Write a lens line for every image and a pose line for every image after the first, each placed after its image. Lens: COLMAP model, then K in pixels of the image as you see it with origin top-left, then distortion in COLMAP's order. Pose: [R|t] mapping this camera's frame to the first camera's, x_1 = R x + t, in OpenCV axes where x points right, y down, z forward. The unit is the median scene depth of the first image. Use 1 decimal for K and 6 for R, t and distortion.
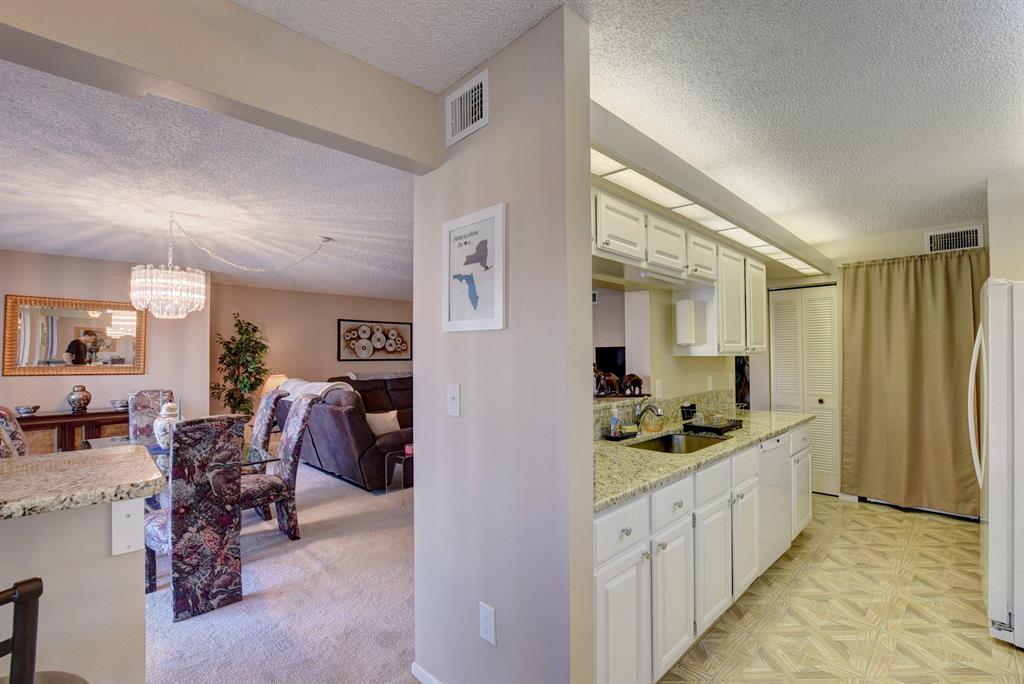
lens RADIAL K [[452.6, 0, 513.0], [0, 452.6, 345.0], [0, 0, 1]] dist [-0.034768, 0.005575]
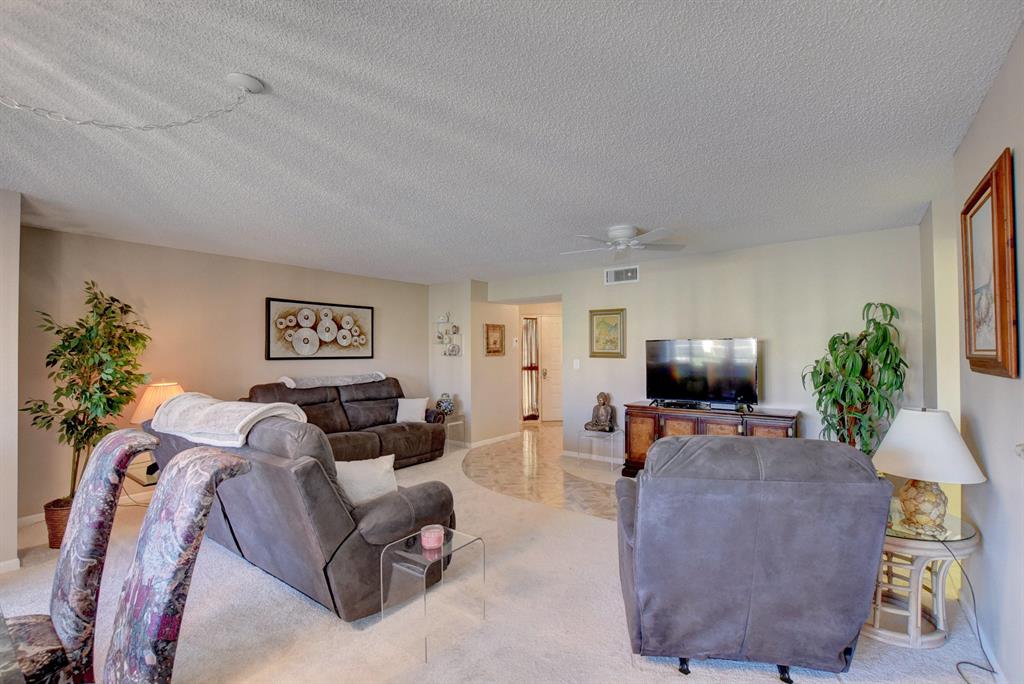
lens RADIAL K [[452.6, 0, 513.3], [0, 452.6, 343.5], [0, 0, 1]] dist [-0.034768, 0.005575]
pose [[0.989221, 0.002065, 0.146413, -0.235038], [-0.002574, 0.999991, 0.003284, 0.014960], [-0.146405, -0.003625, 0.989218, 0.546380]]
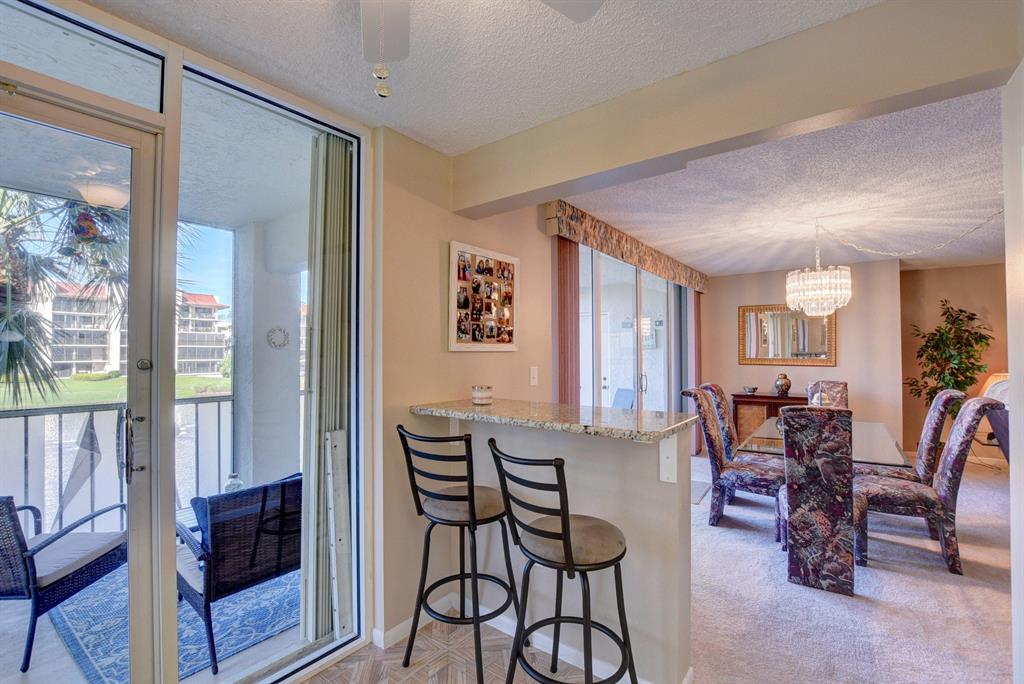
lens RADIAL K [[452.6, 0, 515.0], [0, 452.6, 345.7], [0, 0, 1]] dist [-0.034768, 0.005575]
pose [[0.150488, -0.010555, -0.988556, 0.161864], [0.026364, 0.999630, -0.006660, 0.001457], [0.988260, -0.025060, 0.150710, 0.077246]]
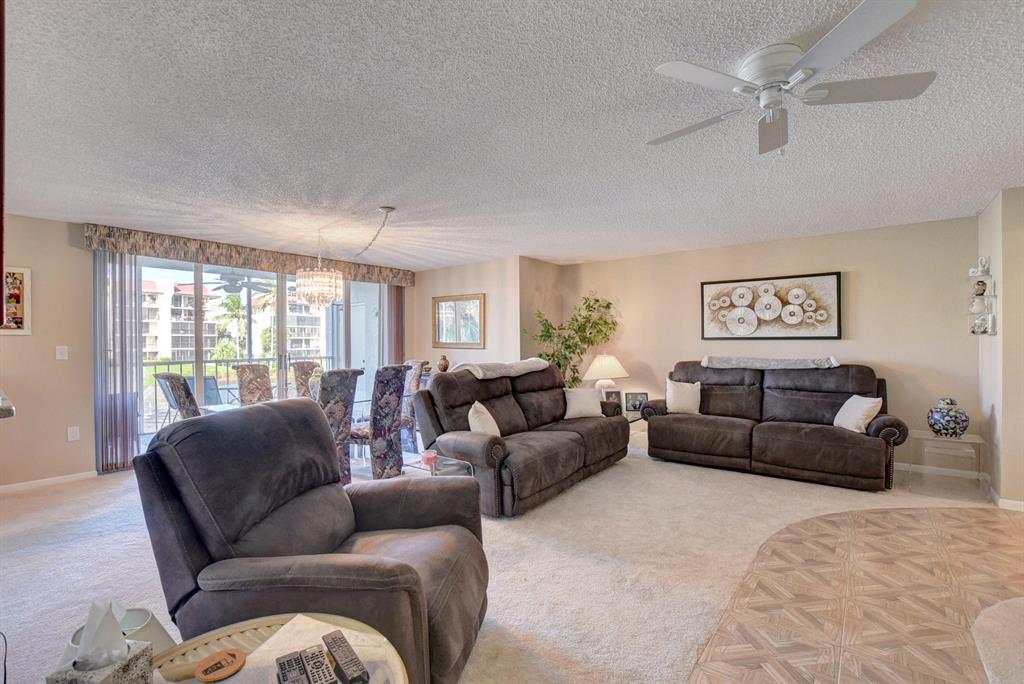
lens RADIAL K [[452.6, 0, 511.6], [0, 452.6, 343.8], [0, 0, 1]] dist [-0.034768, 0.005575]
pose [[0.130952, 0.011286, -0.991324, 0.575144], [0.028559, 0.999477, 0.015152, 0.042671], [0.990977, -0.030295, 0.130561, 1.155674]]
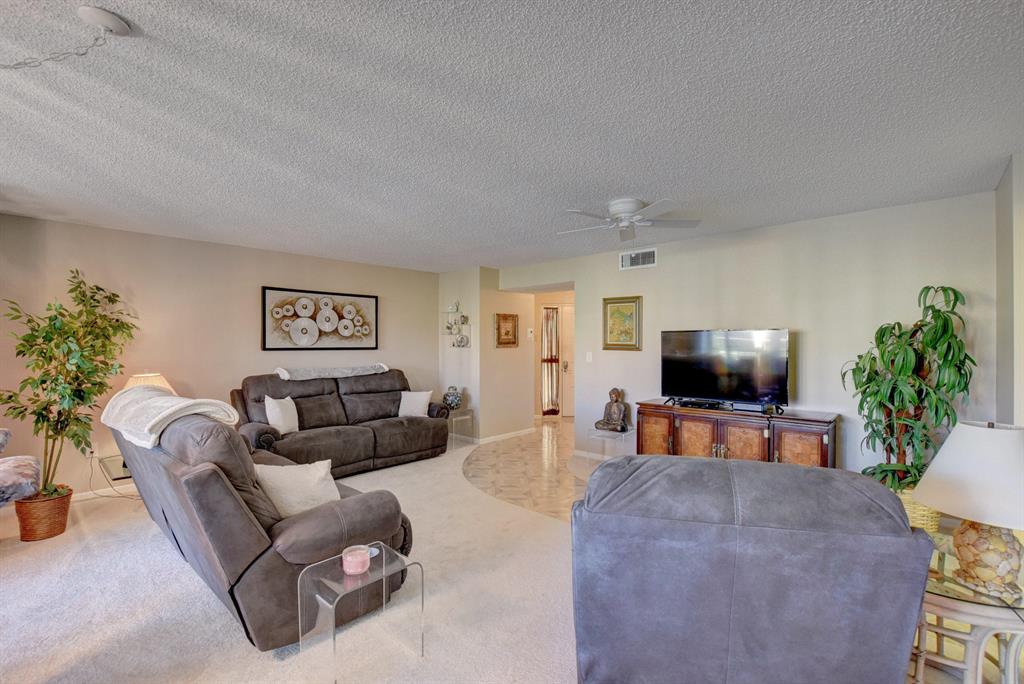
lens RADIAL K [[452.6, 0, 513.2], [0, 452.6, 343.3], [0, 0, 1]] dist [-0.034768, 0.005575]
pose [[0.998509, 0.004047, 0.054441, -0.114045], [-0.005280, 0.999732, 0.022521, 0.016347], [-0.054336, -0.022775, 0.998263, 0.635170]]
